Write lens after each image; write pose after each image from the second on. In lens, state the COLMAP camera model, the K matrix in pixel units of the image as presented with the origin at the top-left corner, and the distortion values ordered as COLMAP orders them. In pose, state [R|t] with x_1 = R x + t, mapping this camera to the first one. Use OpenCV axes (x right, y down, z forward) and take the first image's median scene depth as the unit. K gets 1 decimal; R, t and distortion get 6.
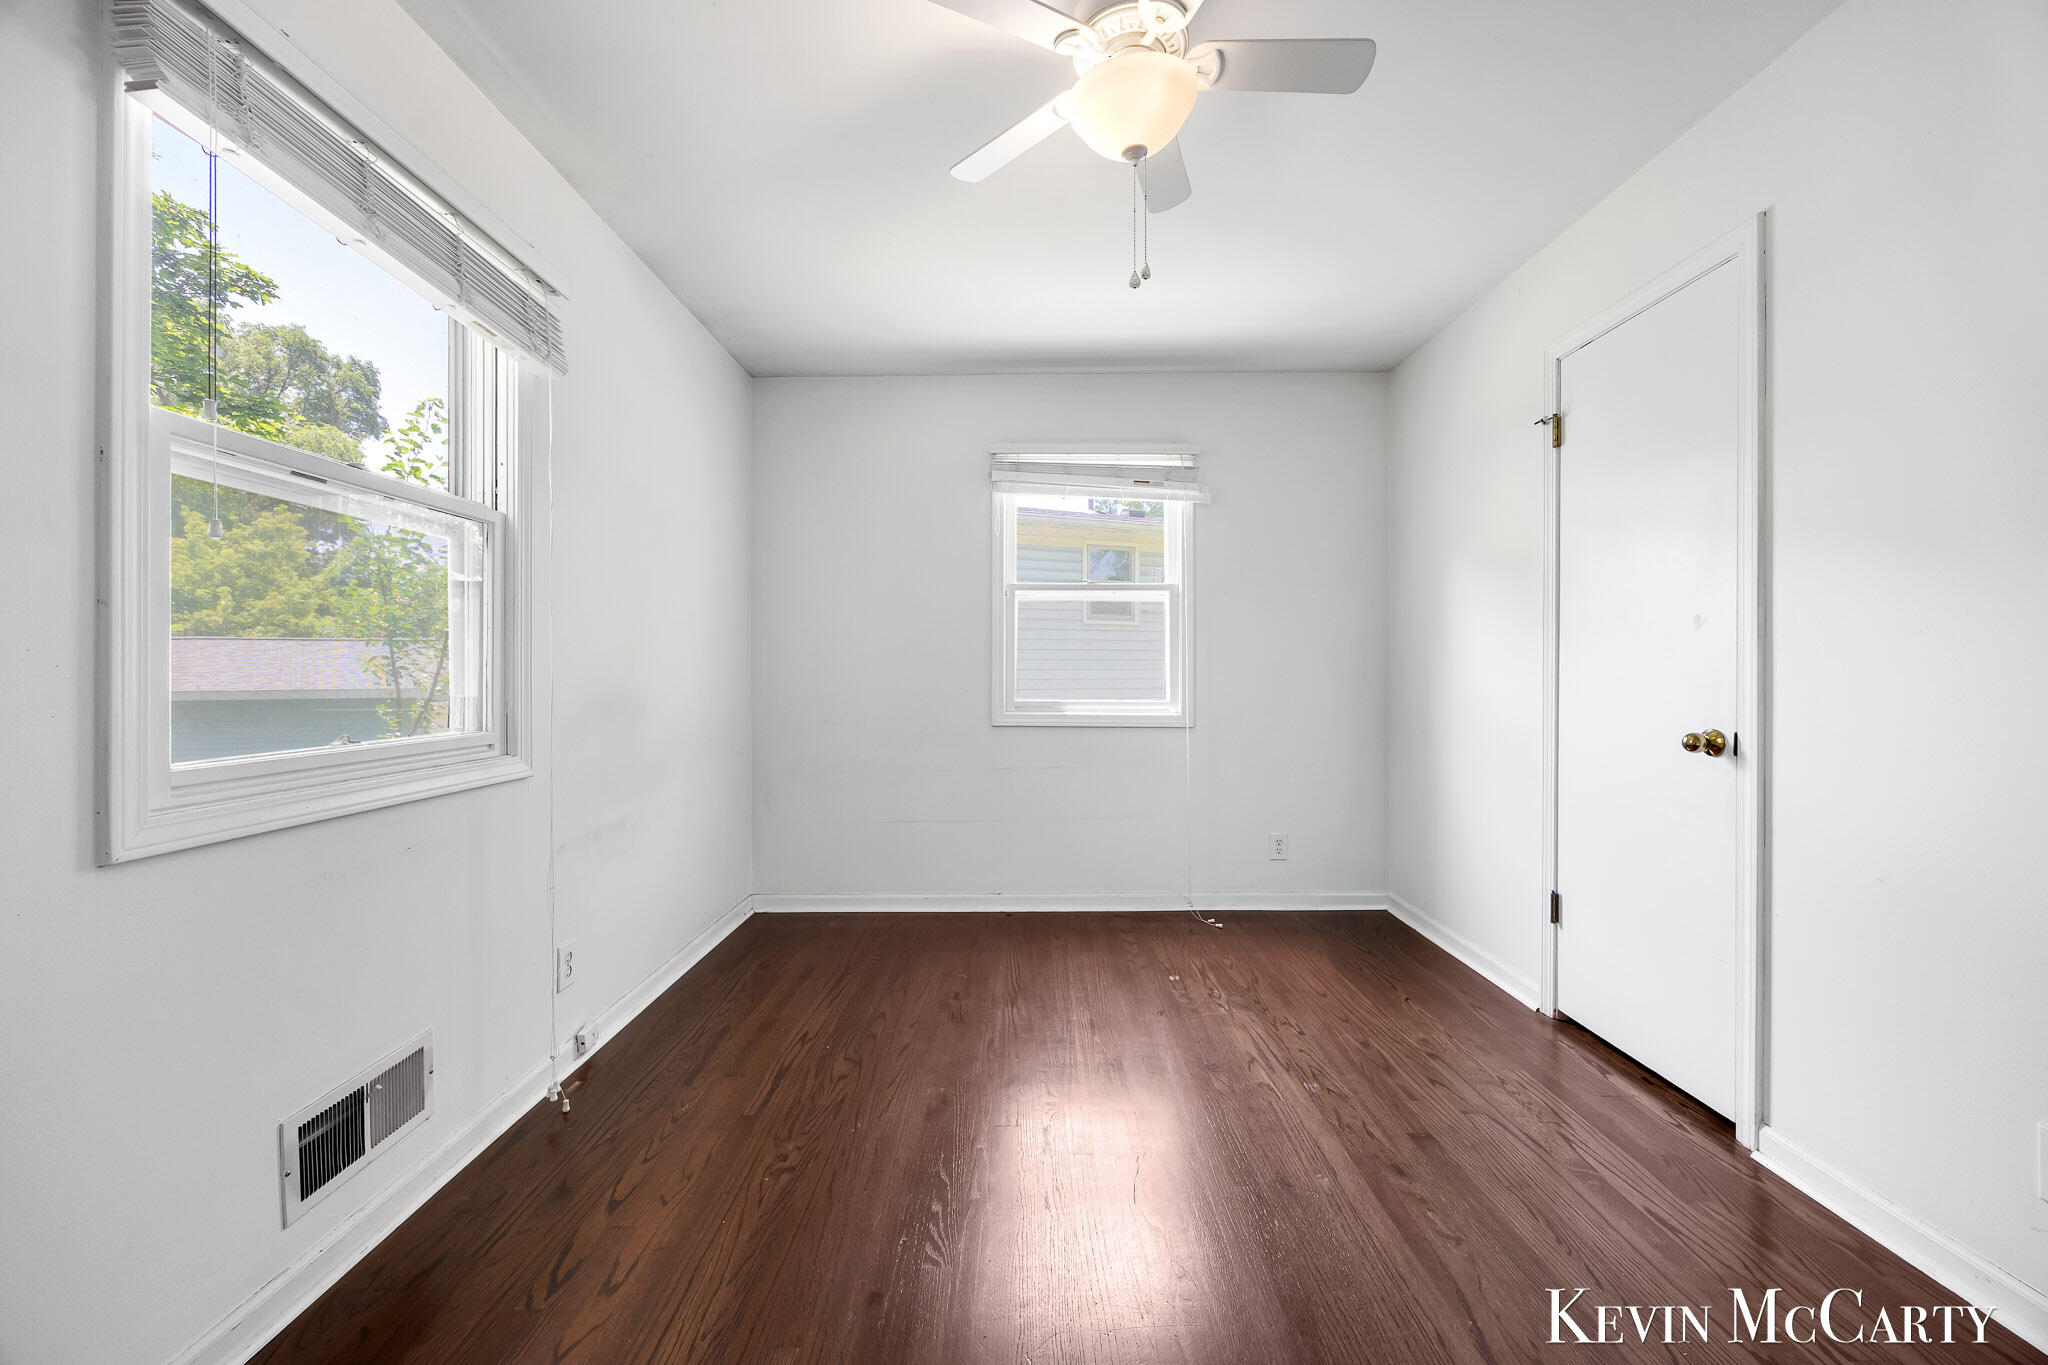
lens RADIAL K [[781.8, 0, 1026.0], [0, 781.8, 668.0], [0, 0, 1]] dist [-0.008407, -0.000323]
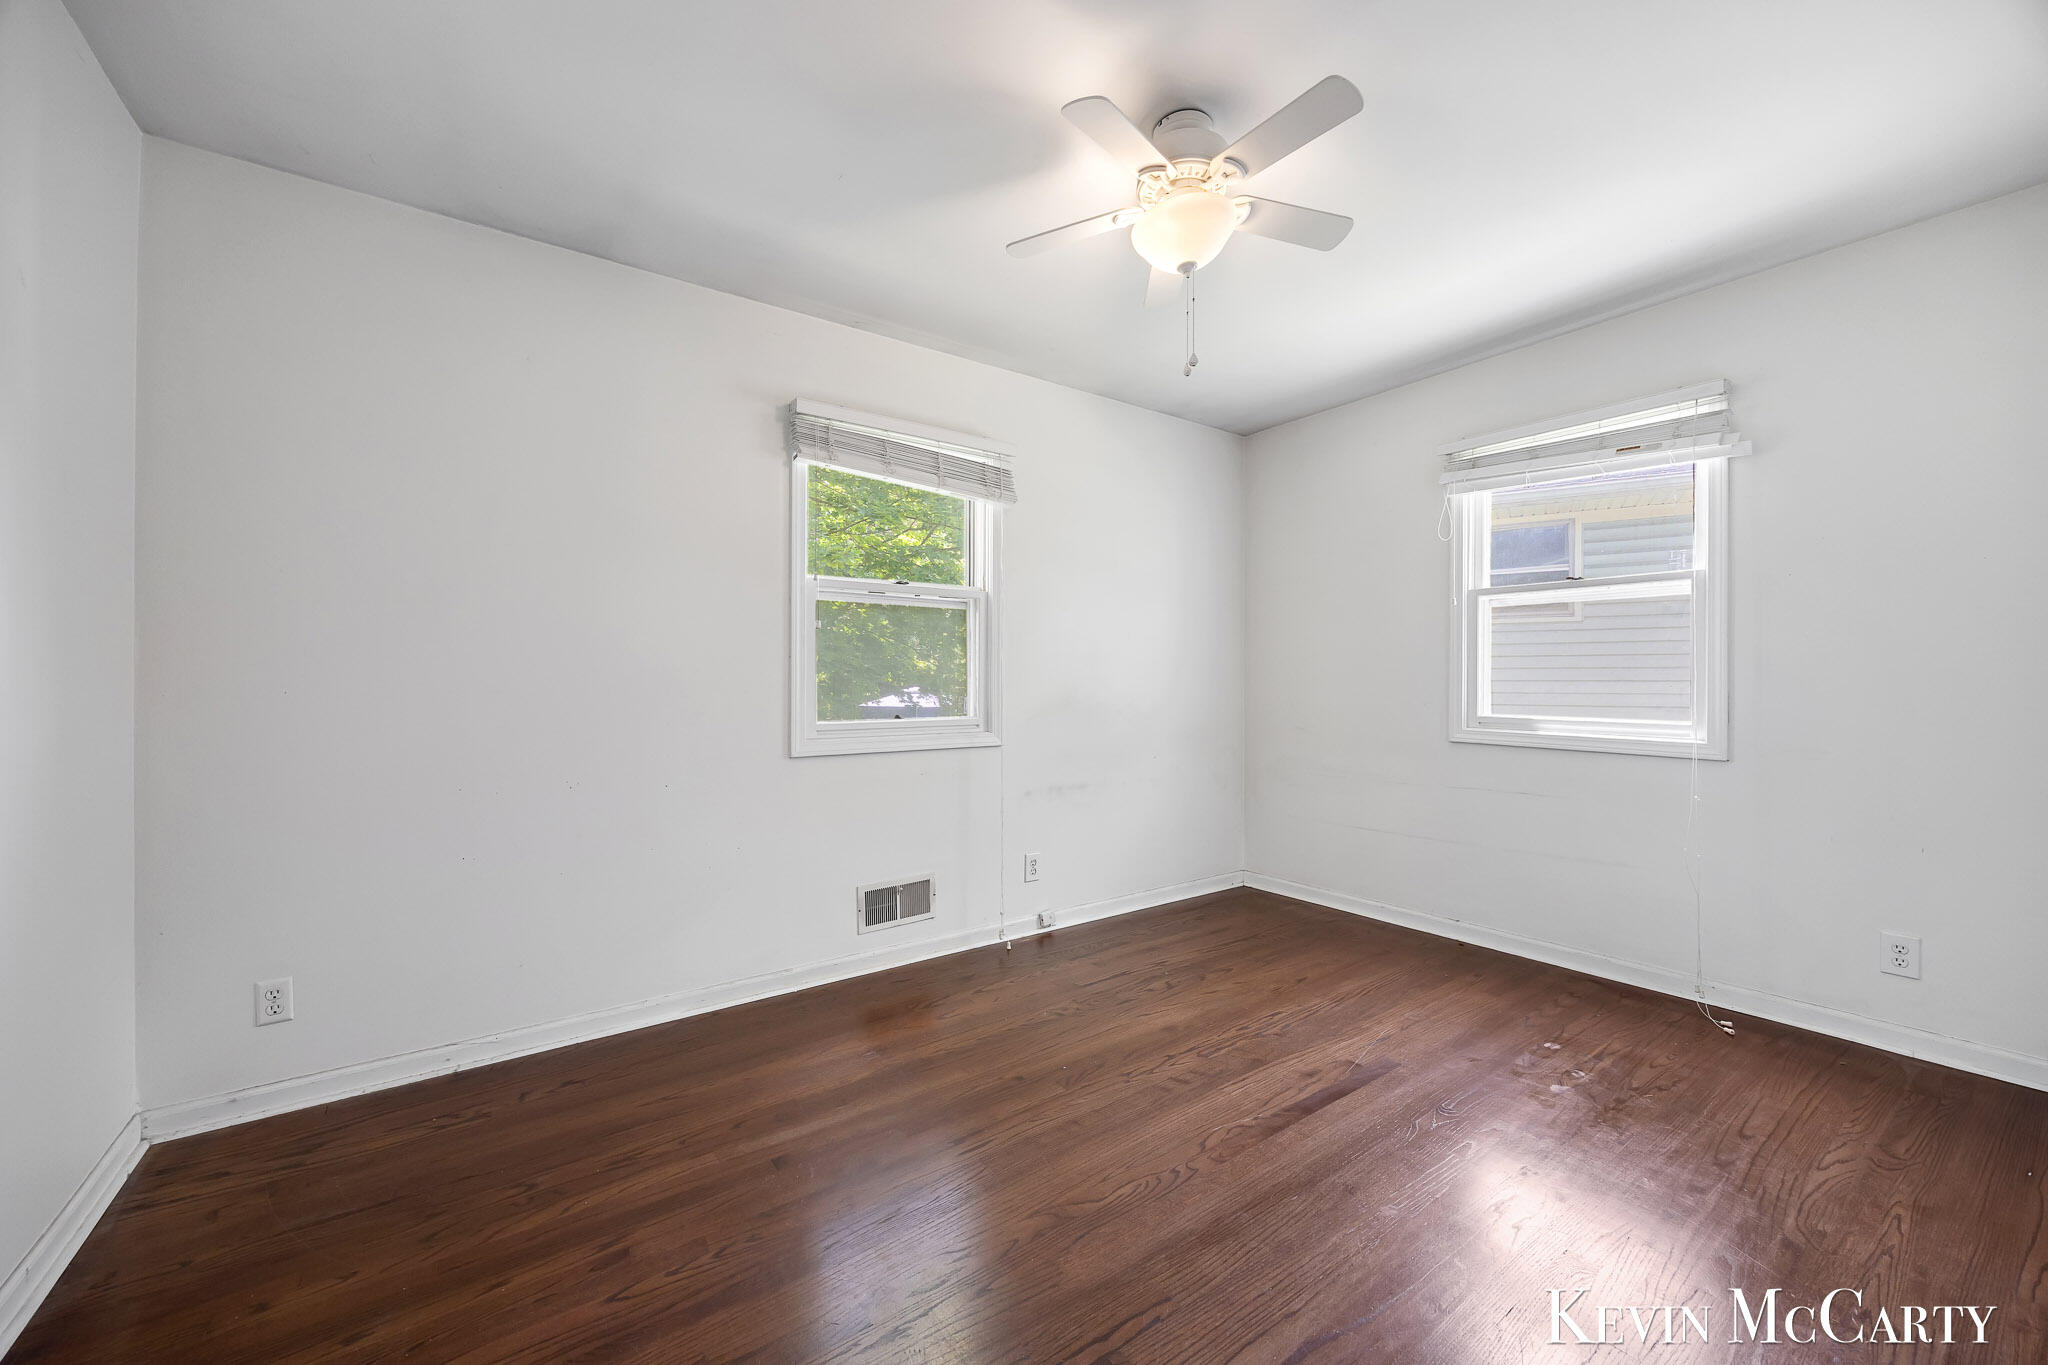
lens RADIAL K [[796.6, 0, 1032.9], [0, 796.6, 673.2], [0, 0, 1]] dist [-0.001086, -0.000007]
pose [[0.584992, -0.006402, -0.811014, 0.593803], [0.000975, 0.999974, -0.007190, -0.003277], [0.811039, 0.003415, 0.584982, 0.034815]]
